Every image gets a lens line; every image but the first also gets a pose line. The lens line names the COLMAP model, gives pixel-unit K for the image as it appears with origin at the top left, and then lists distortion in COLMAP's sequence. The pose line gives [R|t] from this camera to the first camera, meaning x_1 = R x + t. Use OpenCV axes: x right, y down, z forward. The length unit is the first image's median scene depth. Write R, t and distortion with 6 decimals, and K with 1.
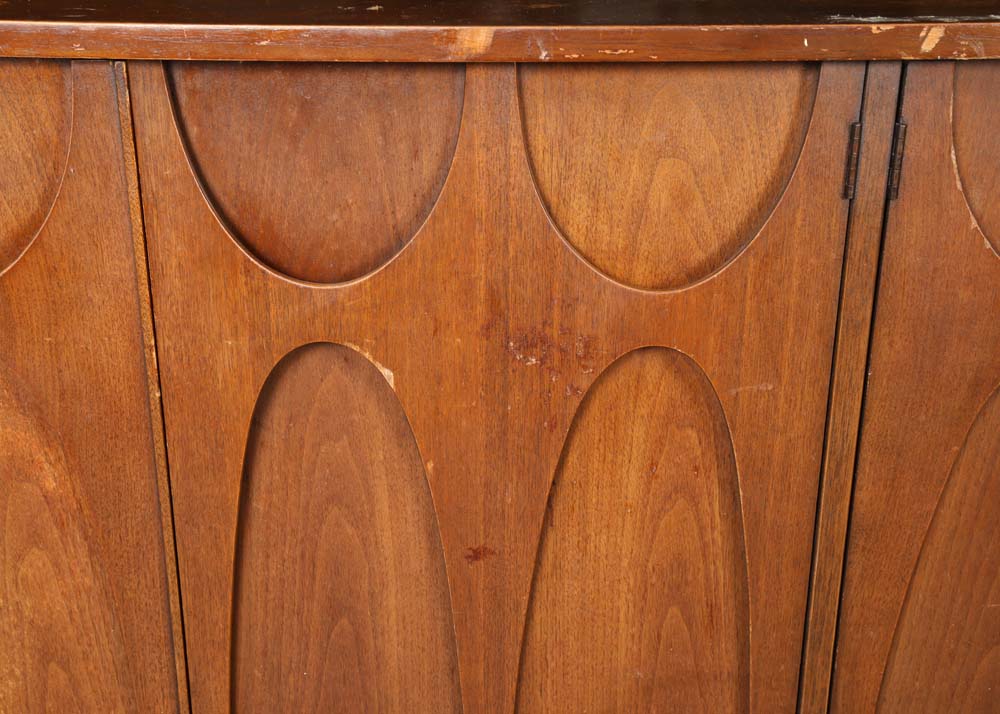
lens RADIAL K [[1213.7, 0, 502.8], [0, 1213.7, 339.0], [0, 0, 1]] dist [0.044848, 0.023391]
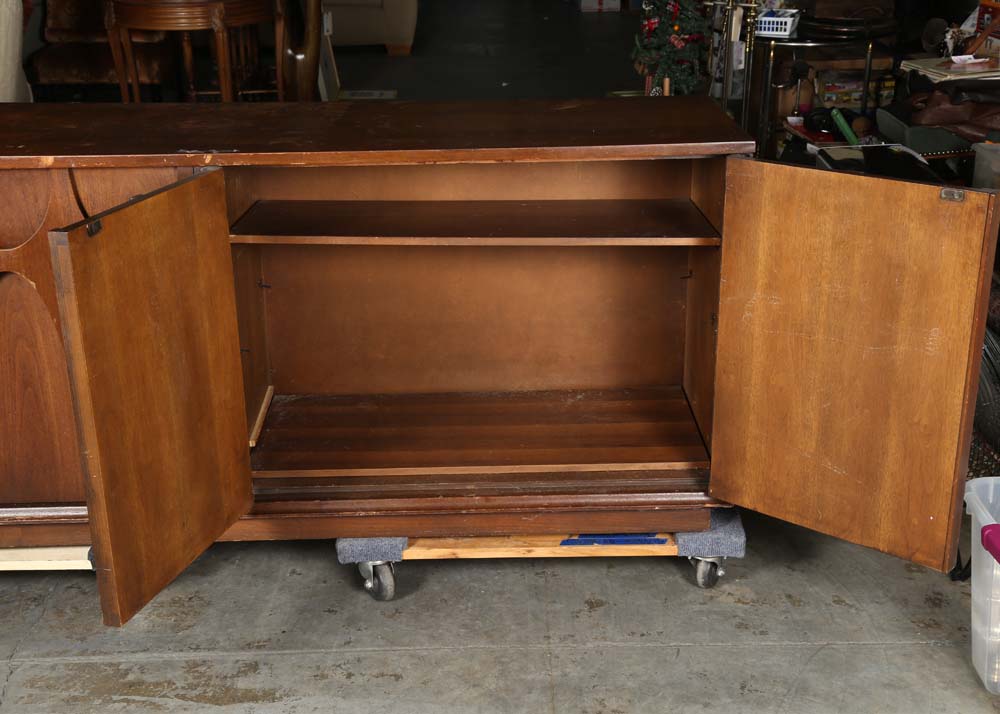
lens RADIAL K [[1315.2, 0, 500.0], [0, 1315.2, 357.0], [0, 0, 1]] dist [0.090091, 0.050008]
pose [[0.999208, -0.027214, 0.029030, 0.848308], [0.027608, 0.999531, -0.013262, 0.260423], [-0.028656, 0.014053, 0.999491, -1.957681]]
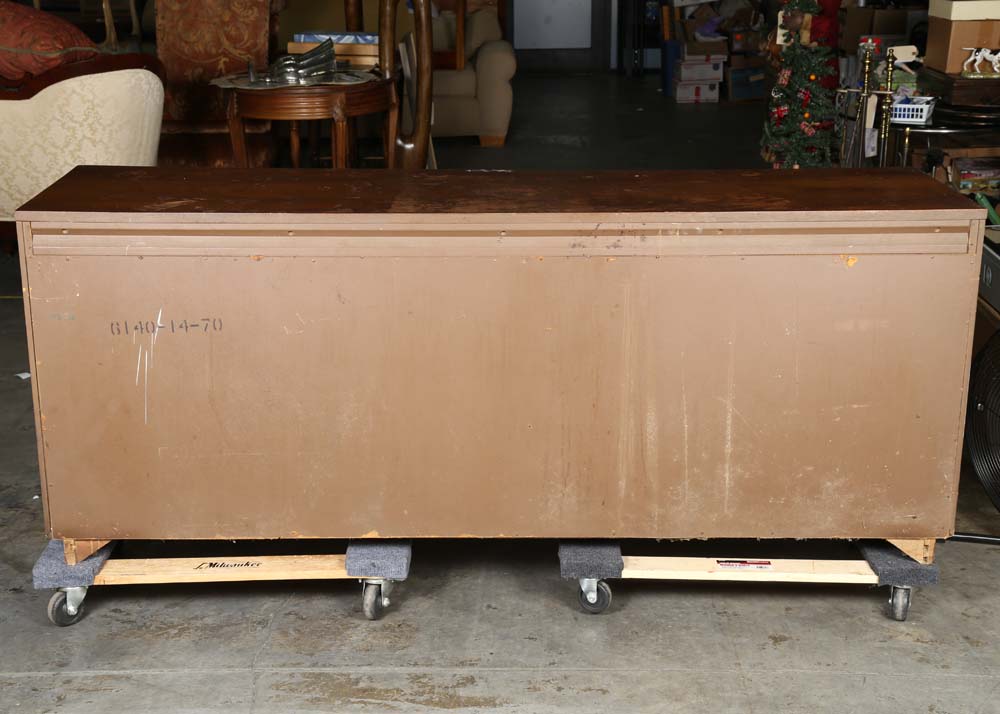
lens RADIAL K [[1491.1, 0, 469.4], [0, 1491.1, 359.9], [0, 0, 1]] dist [0.112535, 0.099124]
pose [[0.999646, -0.013989, -0.022641, 0.446134], [0.011636, 0.994829, -0.100899, 0.493985], [0.023936, 0.100600, 0.994639, -2.729810]]
